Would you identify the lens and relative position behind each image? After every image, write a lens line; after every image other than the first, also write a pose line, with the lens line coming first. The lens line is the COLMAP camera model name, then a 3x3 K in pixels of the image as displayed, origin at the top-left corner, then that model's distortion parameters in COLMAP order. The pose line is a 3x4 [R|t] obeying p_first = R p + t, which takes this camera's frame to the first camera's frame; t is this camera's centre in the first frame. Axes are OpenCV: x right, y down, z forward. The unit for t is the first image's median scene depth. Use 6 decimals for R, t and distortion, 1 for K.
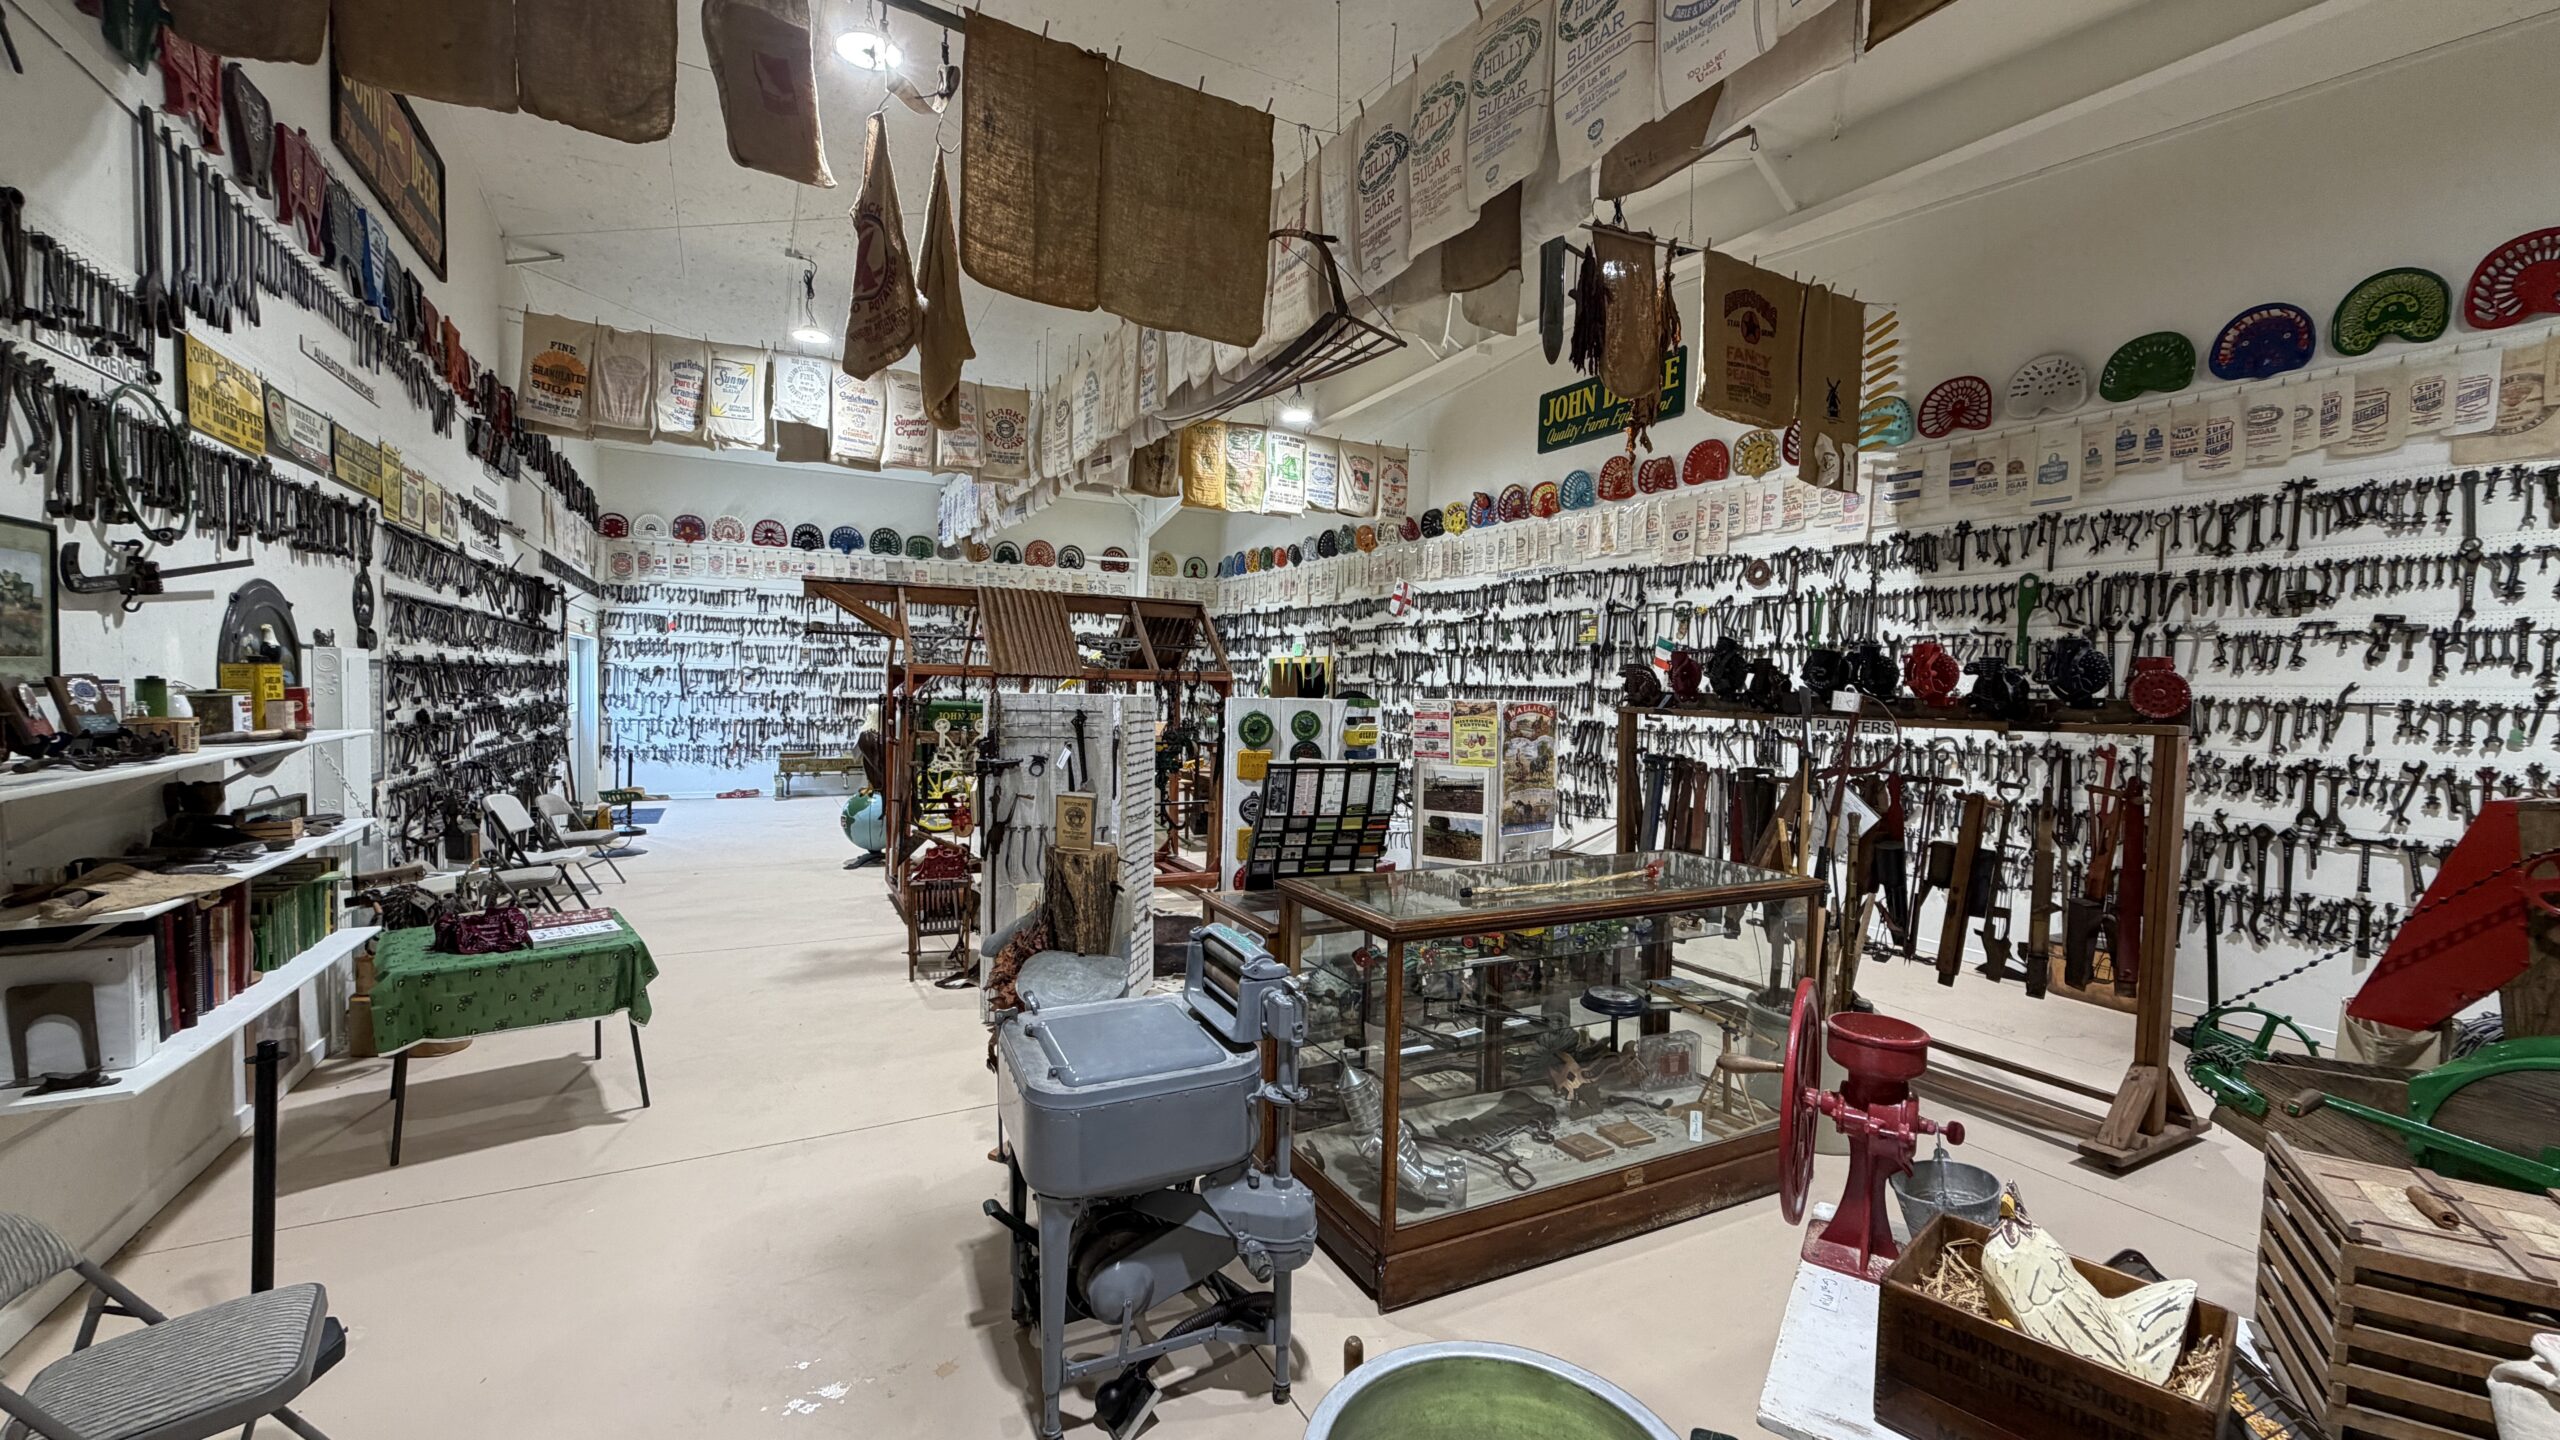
lens RADIAL K [[1014.7, 0, 1276.7], [0, 1014.7, 723.6], [0, 0, 1]] dist [0.000250, 0.000131]
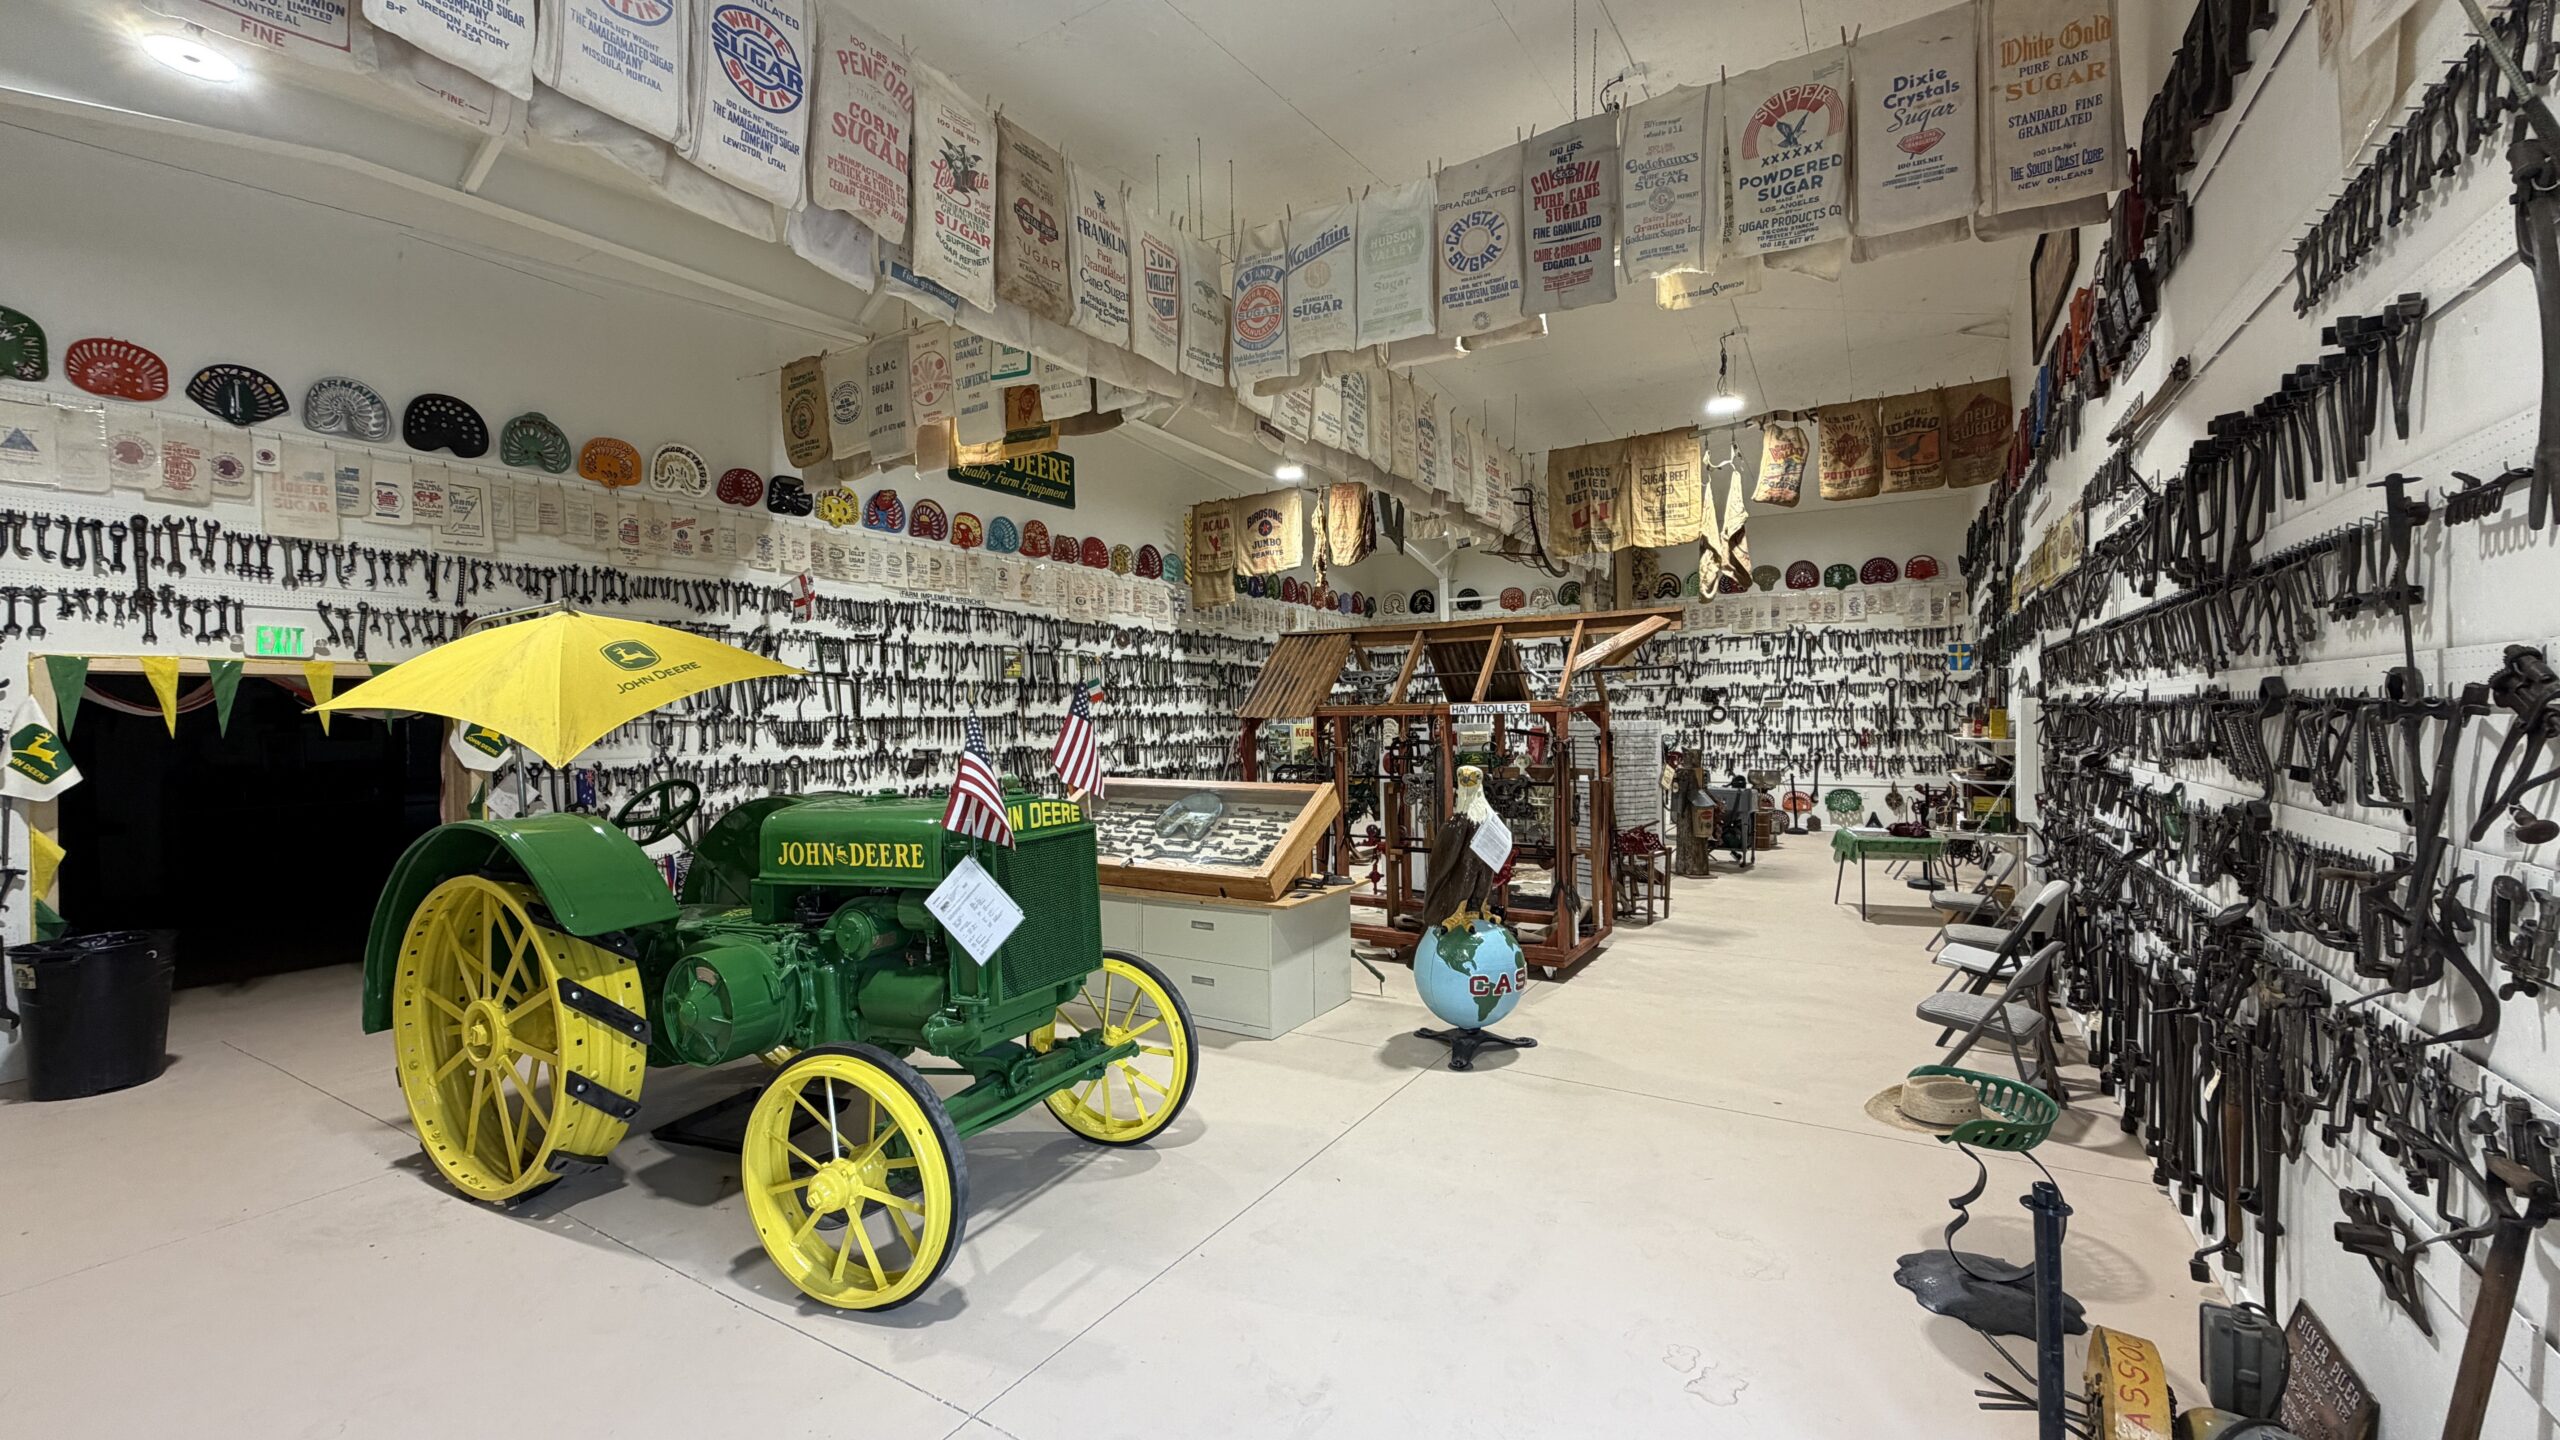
lens RADIAL K [[1014.7, 0, 1274.7], [0, 1014.7, 717.3], [0, 0, 1]] dist [0.000250, 0.000131]
pose [[-0.508740, -0.018541, 0.860721, -0.732604], [0.031982, 0.998671, 0.040415, -0.066037], [-0.860326, 0.048088, -0.507471, 1.222607]]
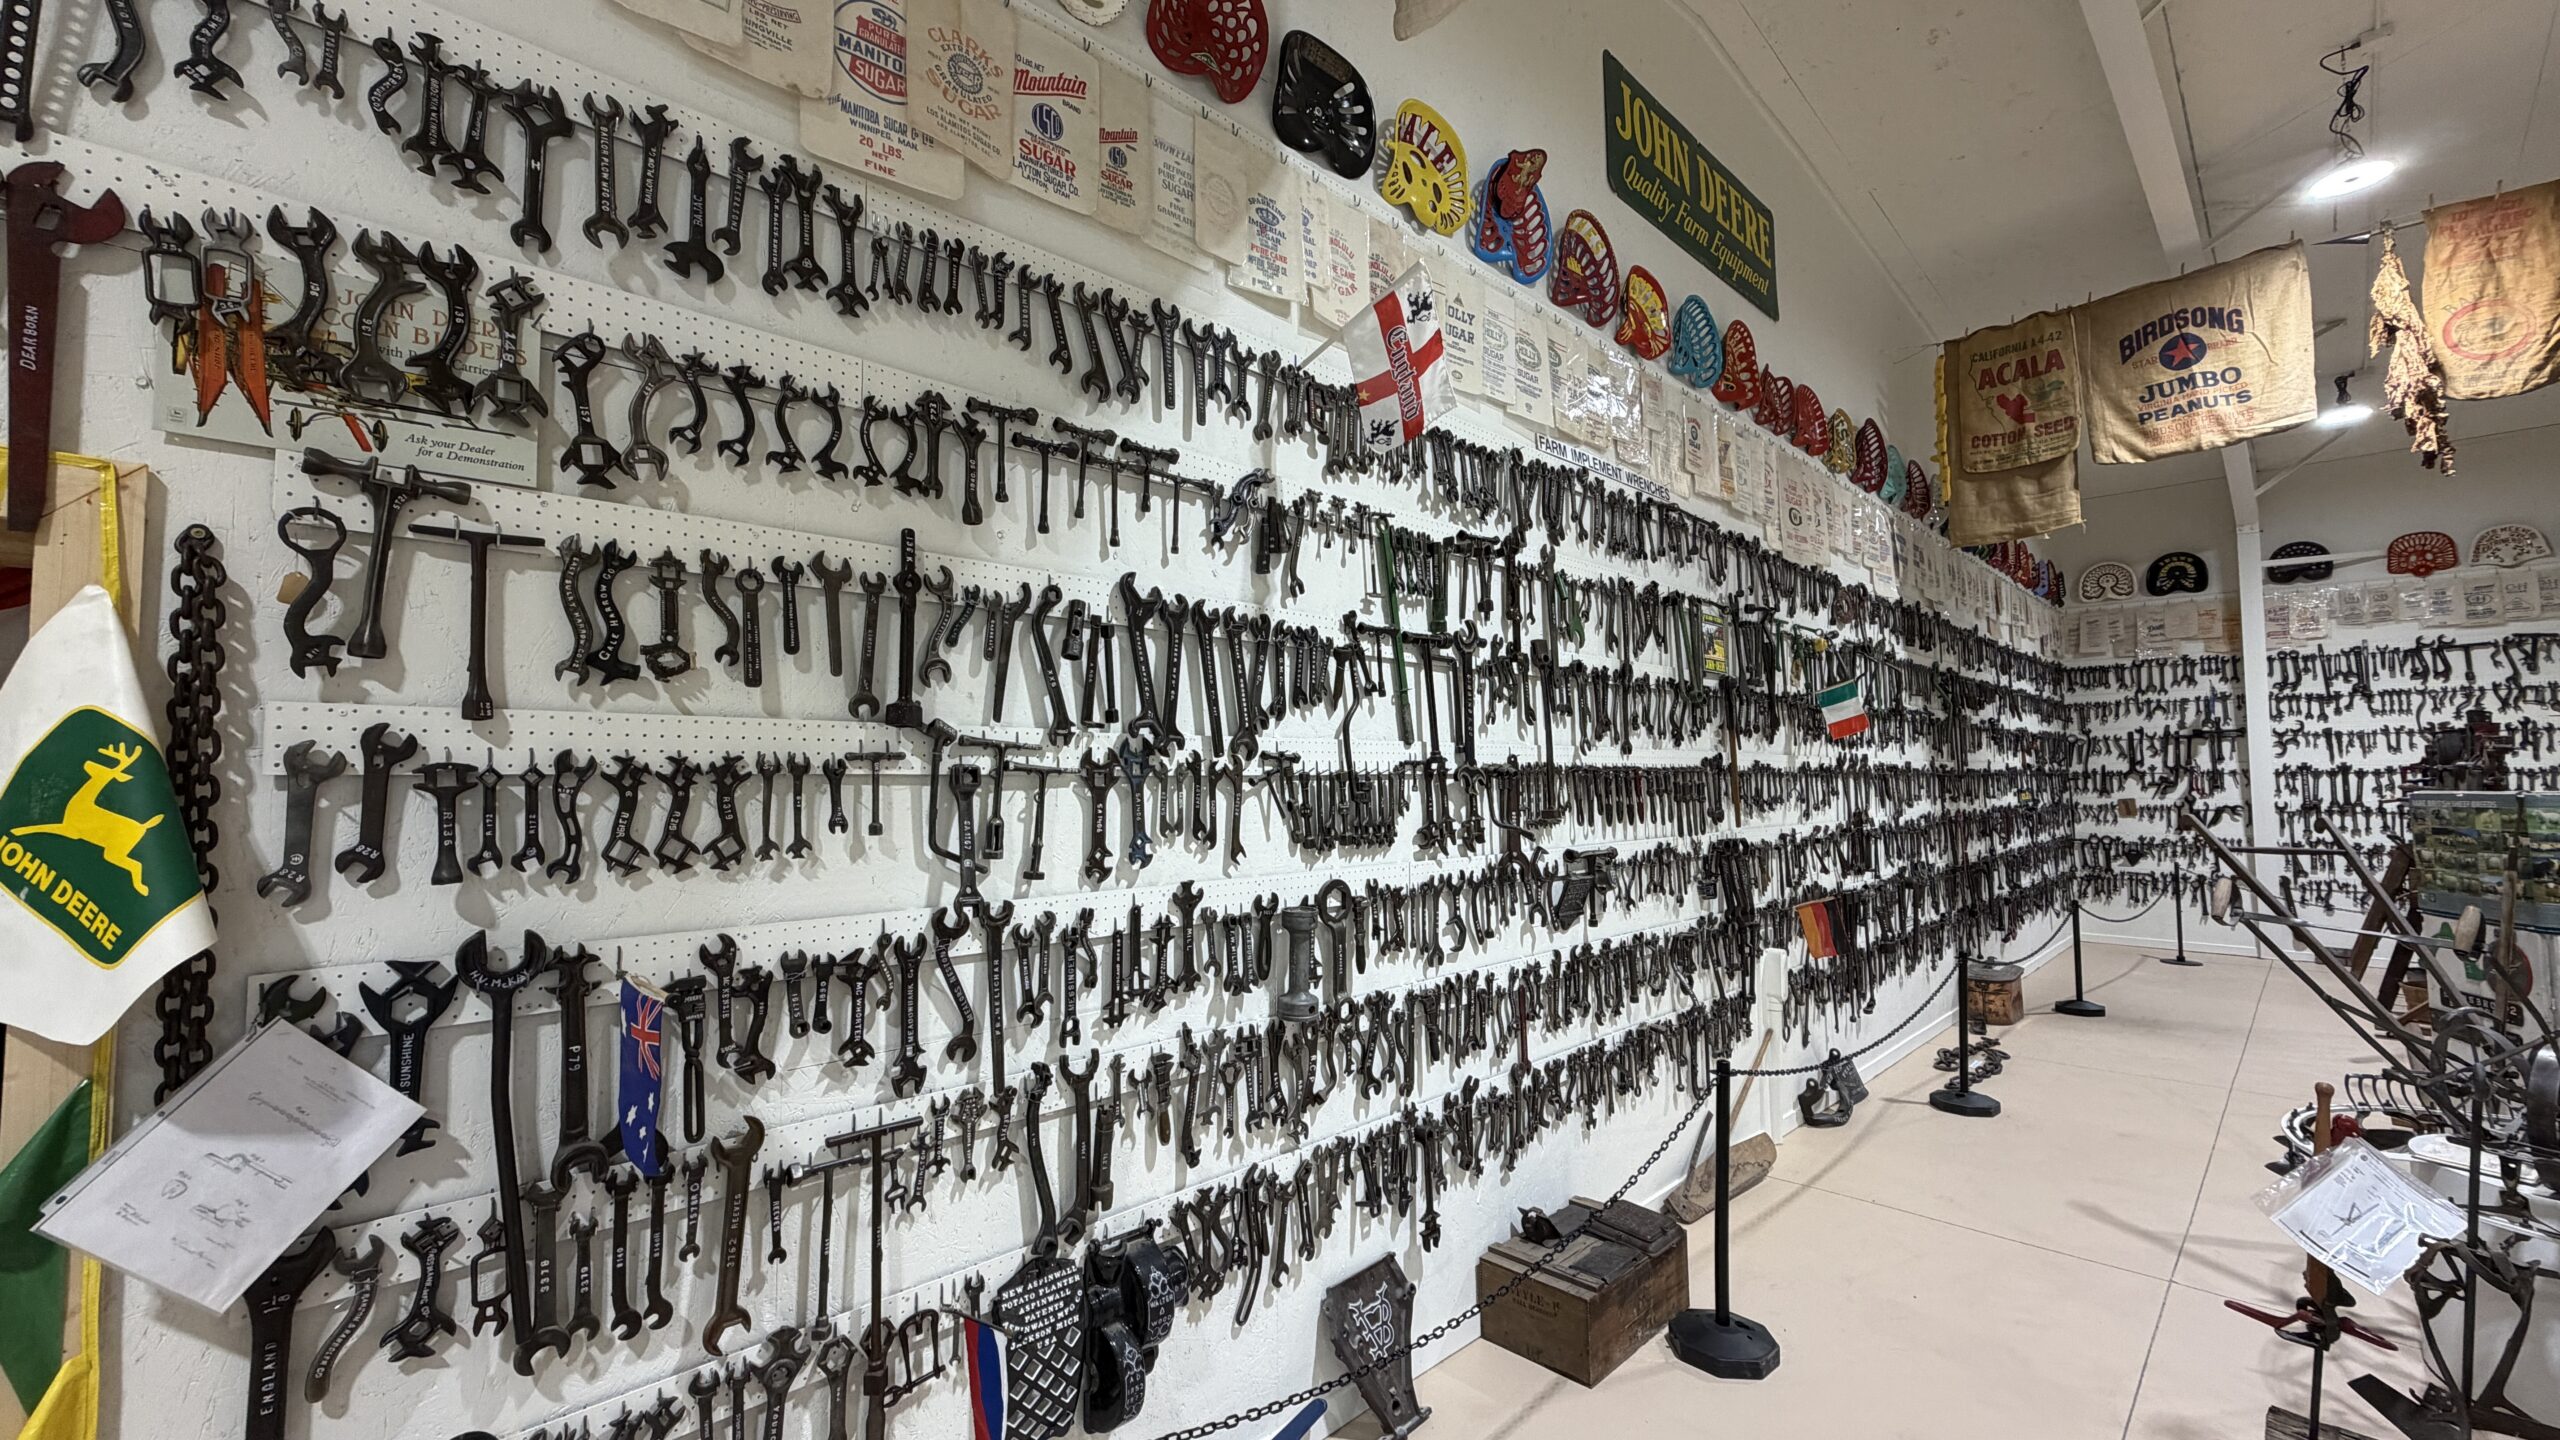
lens RADIAL K [[1014.7, 0, 1273.2], [0, 1014.7, 717.8], [0, 0, 1]] dist [0.000250, 0.000131]
pose [[-0.270873, 0.035275, 0.961969, -0.080571], [0.034826, 0.999033, -0.026828, -0.050158], [-0.961985, 0.026234, -0.271839, 1.227856]]
